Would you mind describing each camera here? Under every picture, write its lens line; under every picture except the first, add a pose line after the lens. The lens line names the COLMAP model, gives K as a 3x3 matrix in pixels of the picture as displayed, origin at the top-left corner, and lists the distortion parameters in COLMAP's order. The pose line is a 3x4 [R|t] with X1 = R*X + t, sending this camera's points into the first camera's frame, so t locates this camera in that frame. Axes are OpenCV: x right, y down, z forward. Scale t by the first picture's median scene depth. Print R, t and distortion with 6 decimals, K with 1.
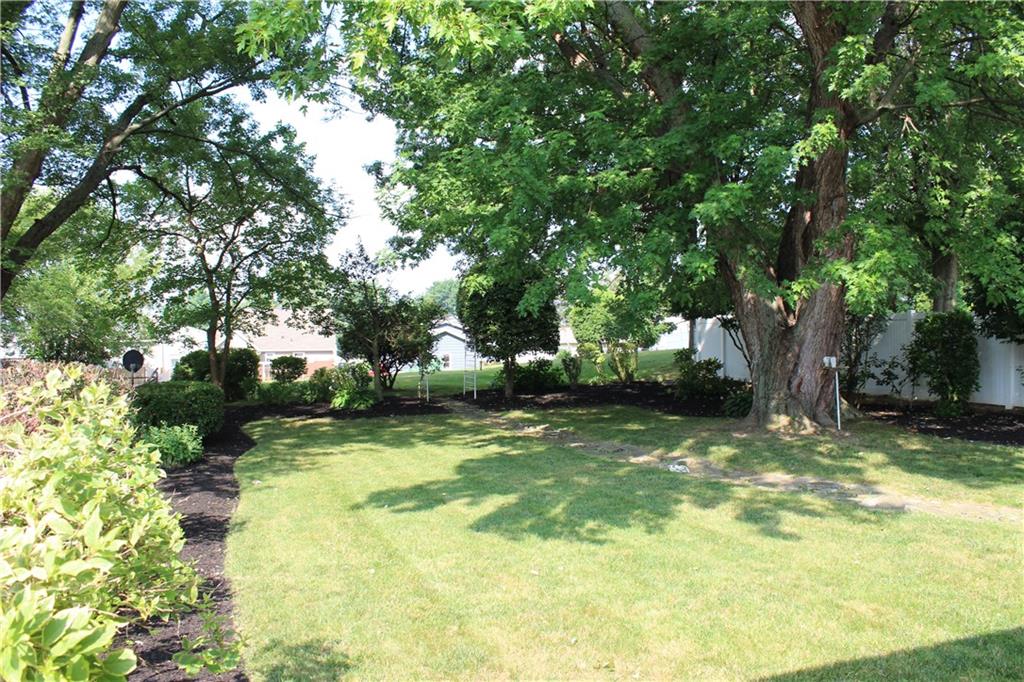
lens RADIAL K [[839.0, 0, 517.3], [0, 839.0, 346.5], [0, 0, 1]] dist [-0.172409, 0.150123]
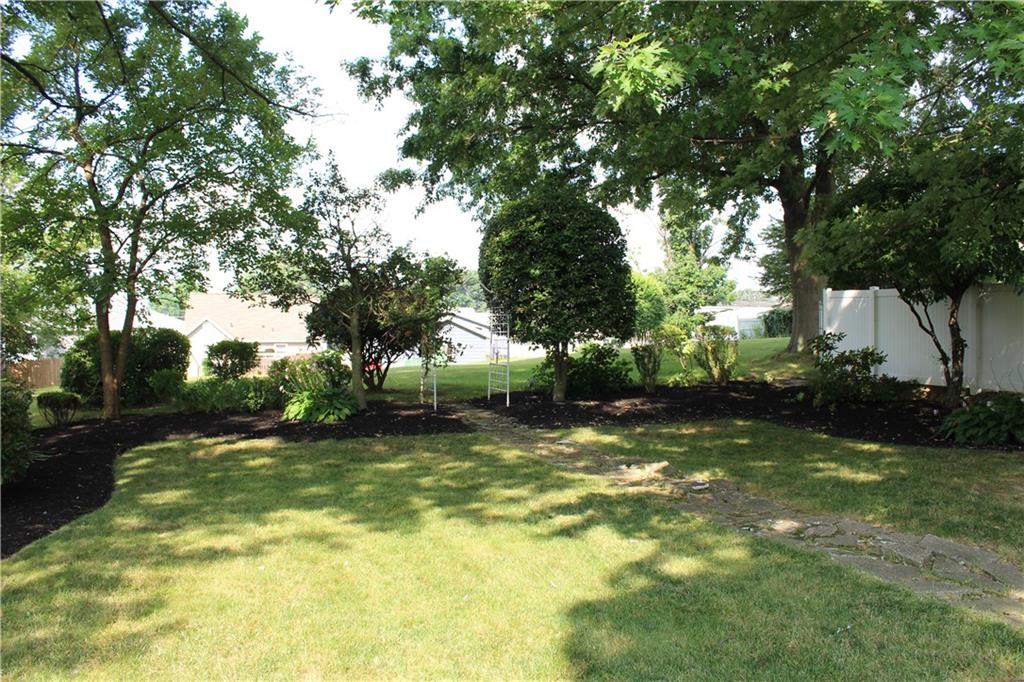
lens RADIAL K [[839.0, 0, 517.3], [0, 839.0, 346.5], [0, 0, 1]] dist [-0.172409, 0.150123]
pose [[0.999948, 0.008729, 0.005239, -0.046817], [-0.008753, 0.999952, 0.004503, 0.012779], [-0.005199, -0.004549, 0.999976, 0.348676]]
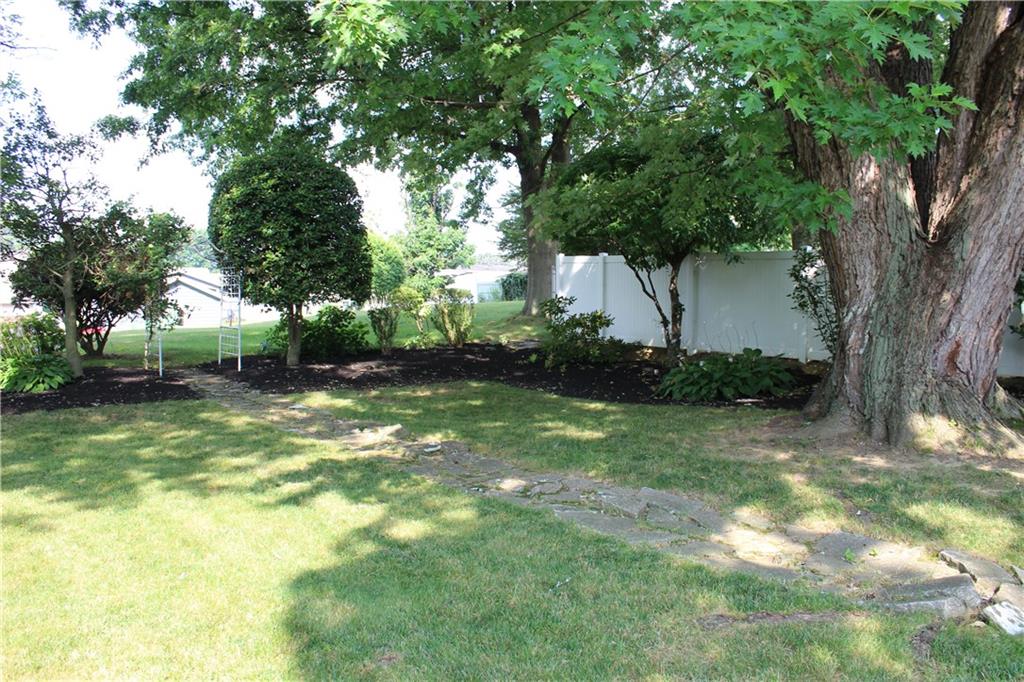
lens RADIAL K [[839.0, 0, 517.3], [0, 839.0, 346.5], [0, 0, 1]] dist [-0.172409, 0.150123]
pose [[0.951764, 0.000425, 0.306829, -0.041678], [-0.015177, 0.998840, 0.045696, 0.012761], [-0.306454, -0.048148, 0.950667, 0.351725]]
